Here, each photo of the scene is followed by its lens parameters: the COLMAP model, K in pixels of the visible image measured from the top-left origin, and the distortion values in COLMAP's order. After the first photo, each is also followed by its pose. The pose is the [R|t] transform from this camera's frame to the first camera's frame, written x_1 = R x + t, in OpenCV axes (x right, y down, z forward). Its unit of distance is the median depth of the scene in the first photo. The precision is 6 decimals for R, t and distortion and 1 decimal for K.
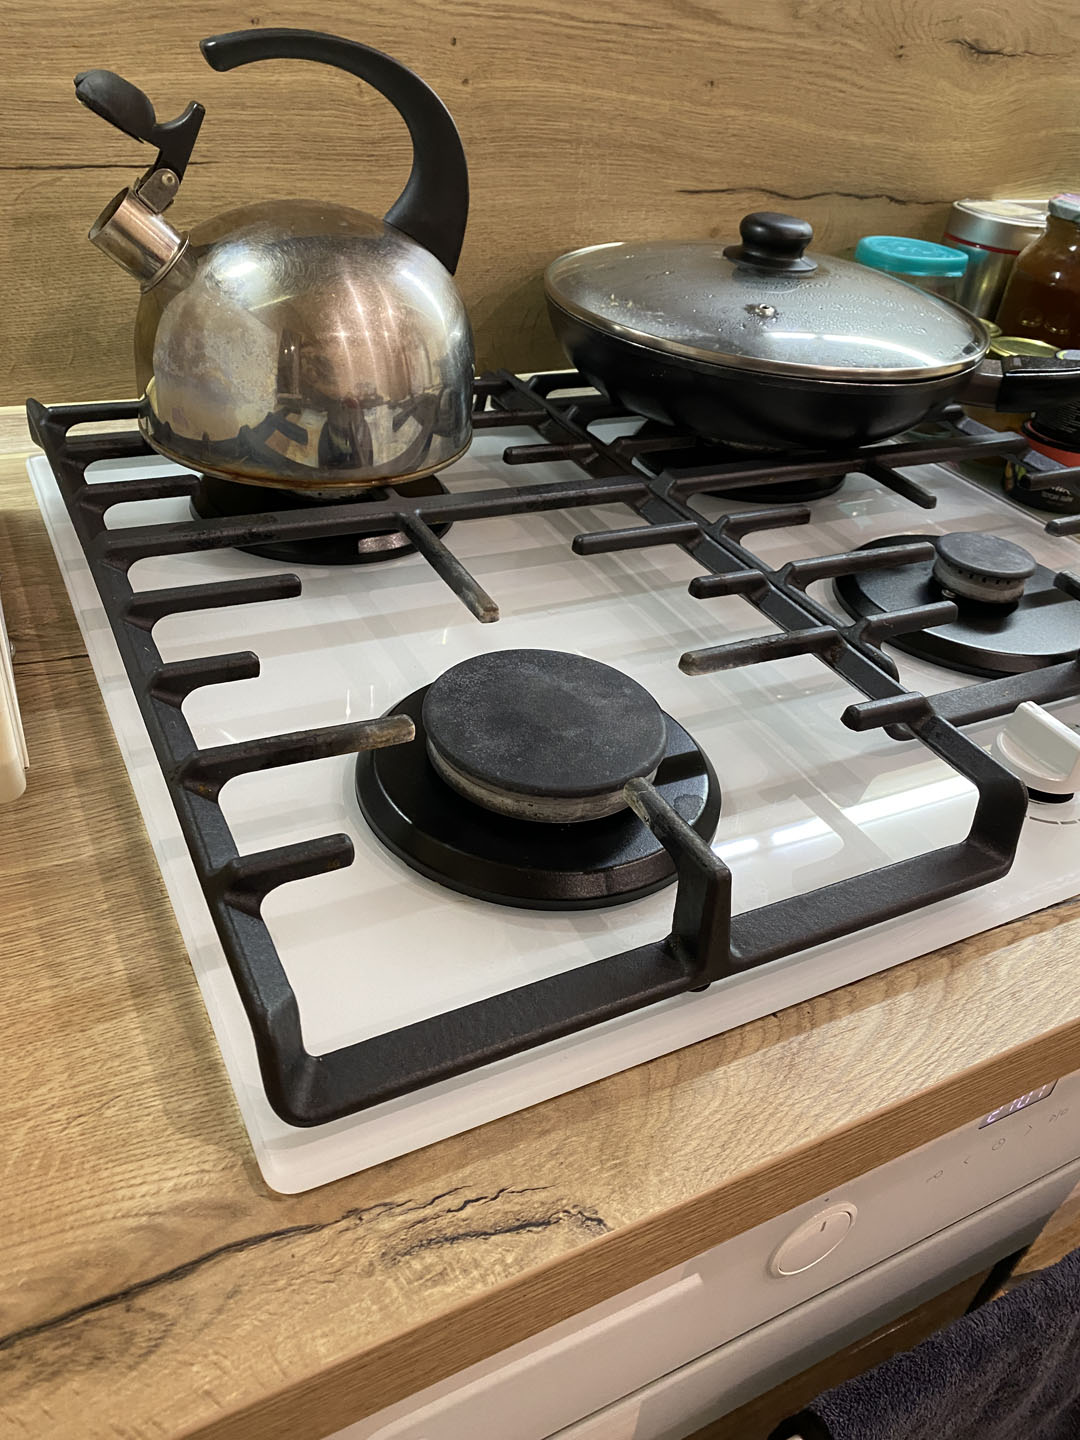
lens RADIAL K [[1106.4, 0, 540.3], [0, 1106.4, 720.1], [0, 0, 1]] dist [0.002112, -0.009742]
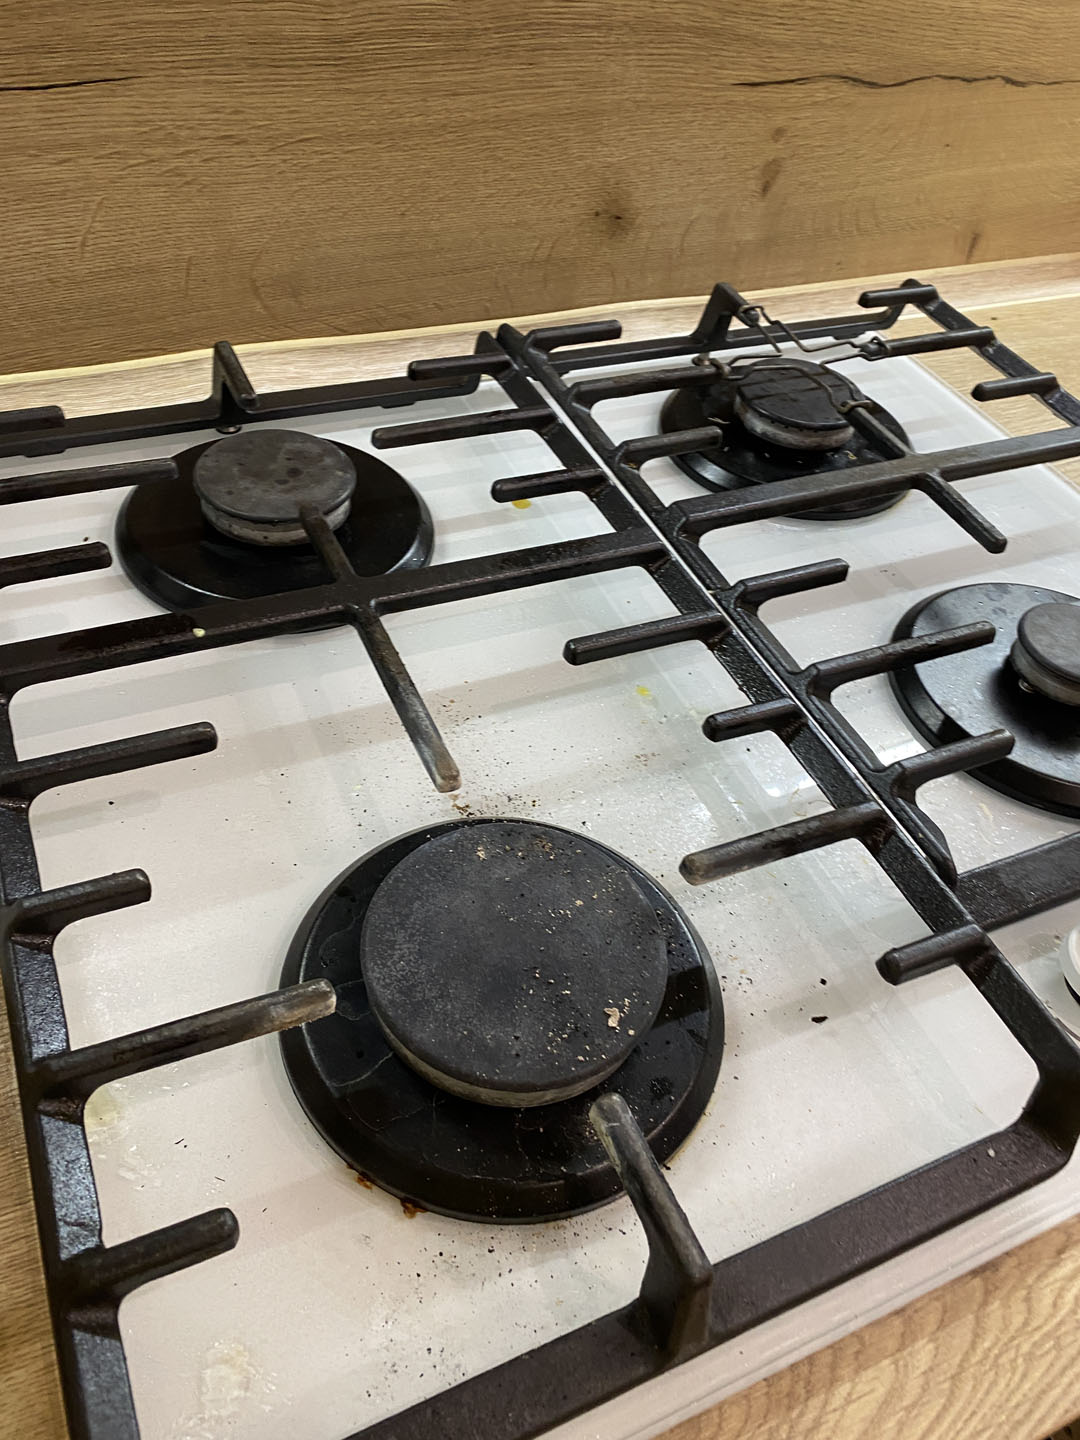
lens RADIAL K [[1138.1, 0, 538.9], [0, 1138.1, 719.8], [0, 0, 1]] dist [-0.009470, 0.011353]
pose [[0.998894, 0.035766, -0.030519, 0.030973], [-0.029884, 0.984084, 0.175175, -0.207792], [0.036299, -0.174069, 0.984064, 0.142296]]
